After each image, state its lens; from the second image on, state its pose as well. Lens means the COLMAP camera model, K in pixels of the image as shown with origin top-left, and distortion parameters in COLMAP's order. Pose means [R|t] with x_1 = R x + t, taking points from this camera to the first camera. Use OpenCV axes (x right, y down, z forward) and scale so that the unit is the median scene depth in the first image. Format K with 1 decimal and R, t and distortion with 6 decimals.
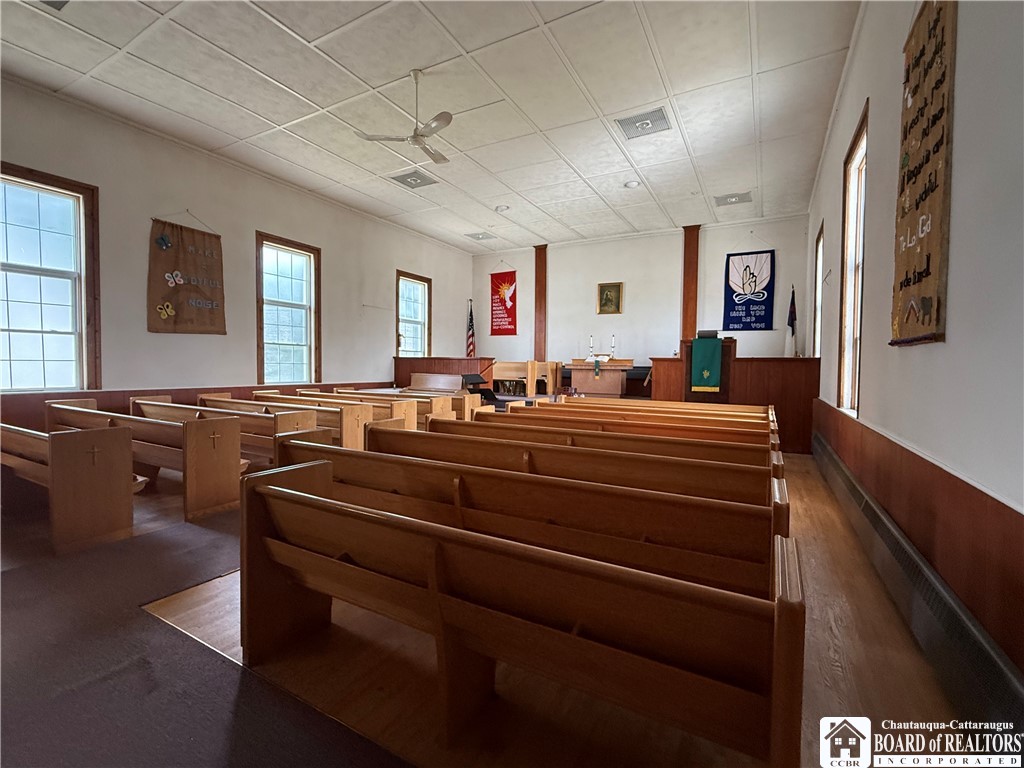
lens RADIAL K [[454.4, 0, 509.7], [0, 454.4, 384.0], [0, 0, 1]] dist [0.000996, -0.000150]
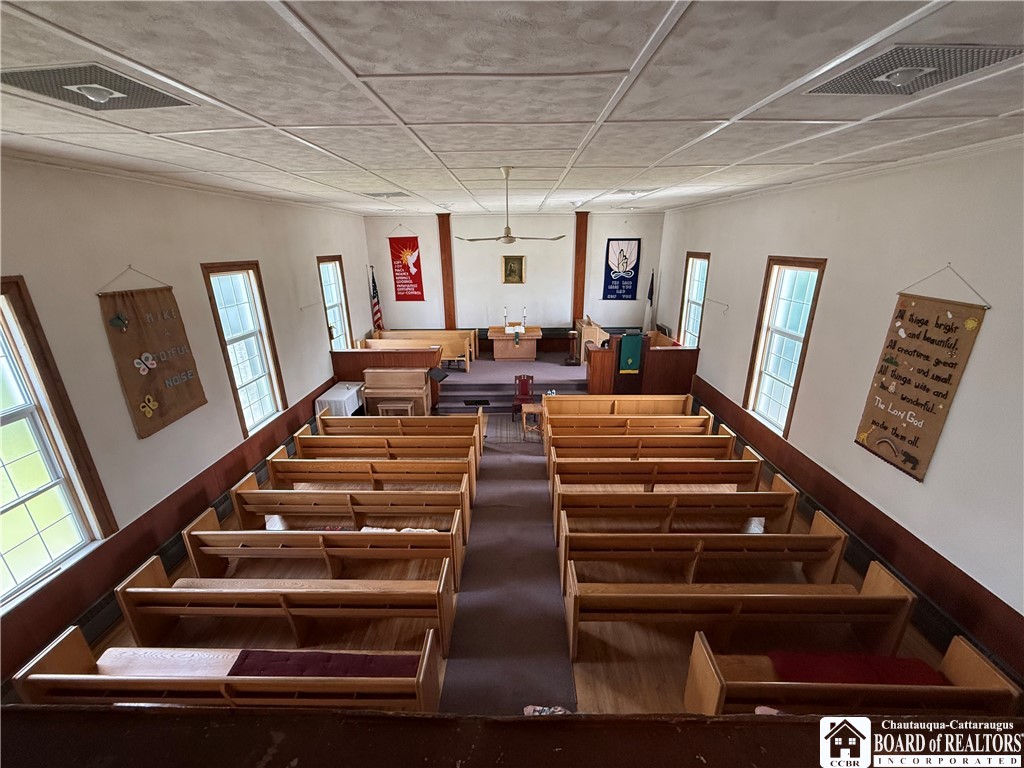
lens RADIAL K [[408.8, 0, 509.5], [0, 408.8, 384.0], [0, 0, 1]] dist [0.001702, 0.000205]
pose [[0.880765, -0.175523, 0.439823, -0.320840], [0.042204, 0.954171, 0.296272, -0.241056], [-0.471668, -0.242384, 0.847808, 0.068870]]
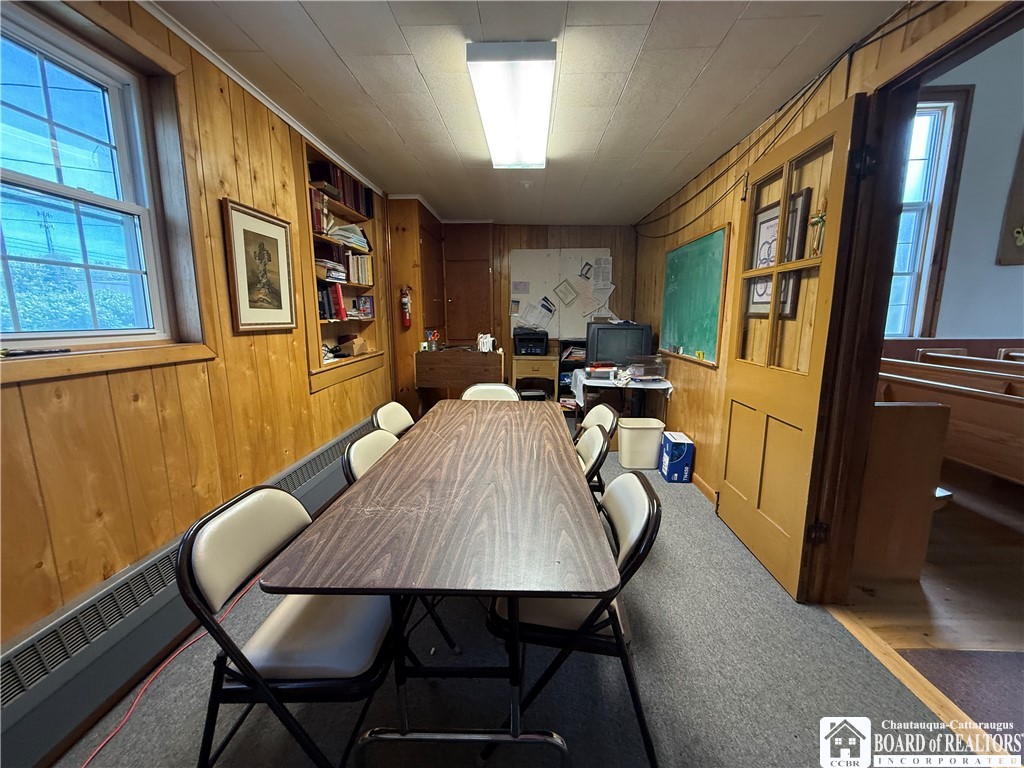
lens RADIAL K [[408.8, 0, 509.7], [0, 408.8, 381.2], [0, 0, 1]] dist [0.001702, 0.000205]
pose [[0.452830, 0.124885, -0.882807, -0.321941], [-0.022239, 0.991416, 0.128841, 0.006908], [0.891319, -0.038710, 0.451721, -0.046376]]
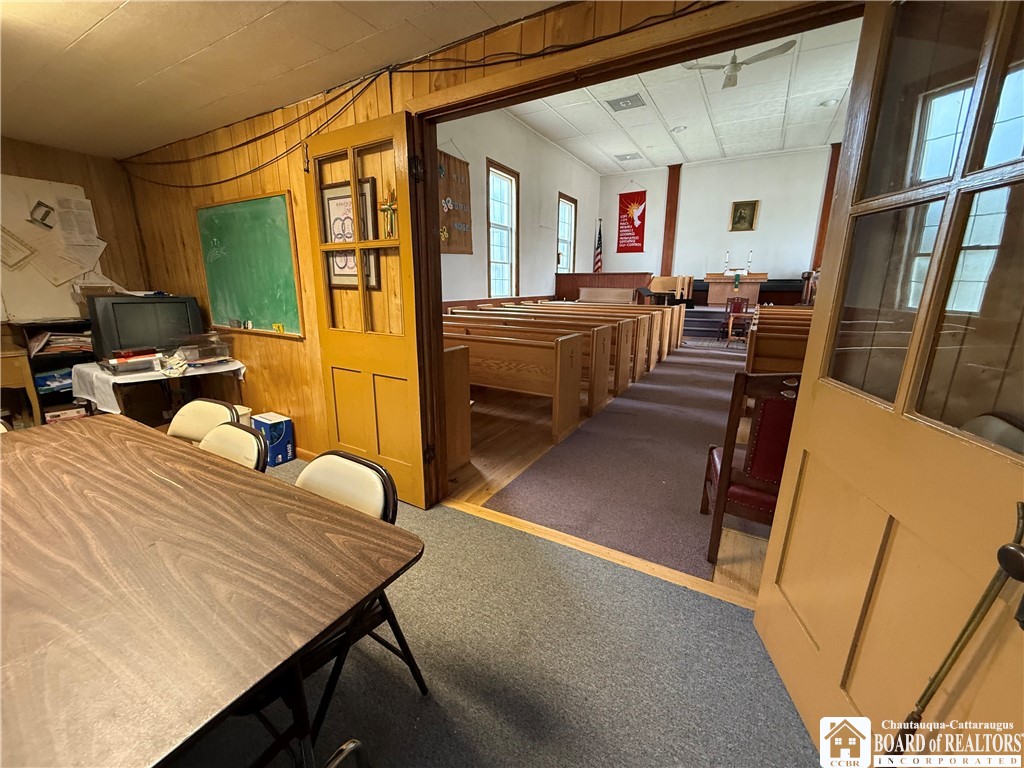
lens RADIAL K [[408.8, 0, 511.0], [0, 408.8, 380.8], [0, 0, 1]] dist [0.001702, 0.000205]
pose [[0.999673, -0.005218, -0.025025, -0.350942], [0.009960, 0.981095, 0.193273, 0.006154], [0.023543, -0.193459, 0.980826, -0.067109]]
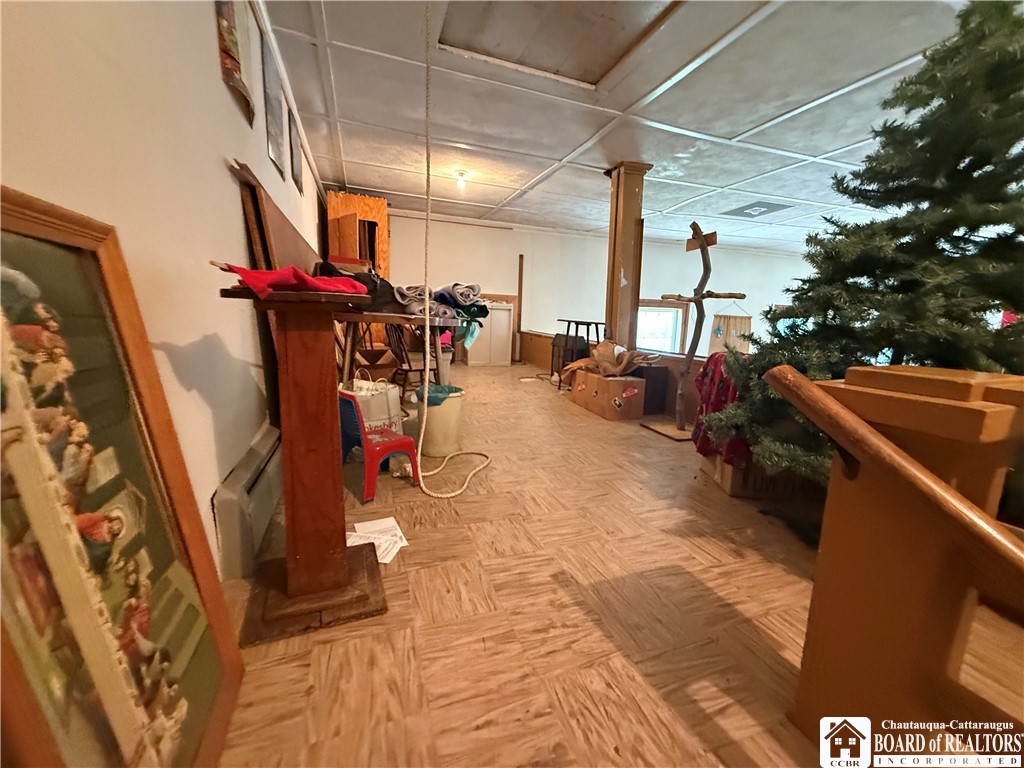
lens RADIAL K [[408.8, 0, 511.2], [0, 408.8, 384.3], [0, 0, 1]] dist [0.001702, 0.000205]
pose [[0.755335, 0.114991, -0.645172, -0.272216], [-0.041396, 0.990891, 0.128145, -0.178763], [0.654031, -0.070085, 0.753214, -0.178974]]
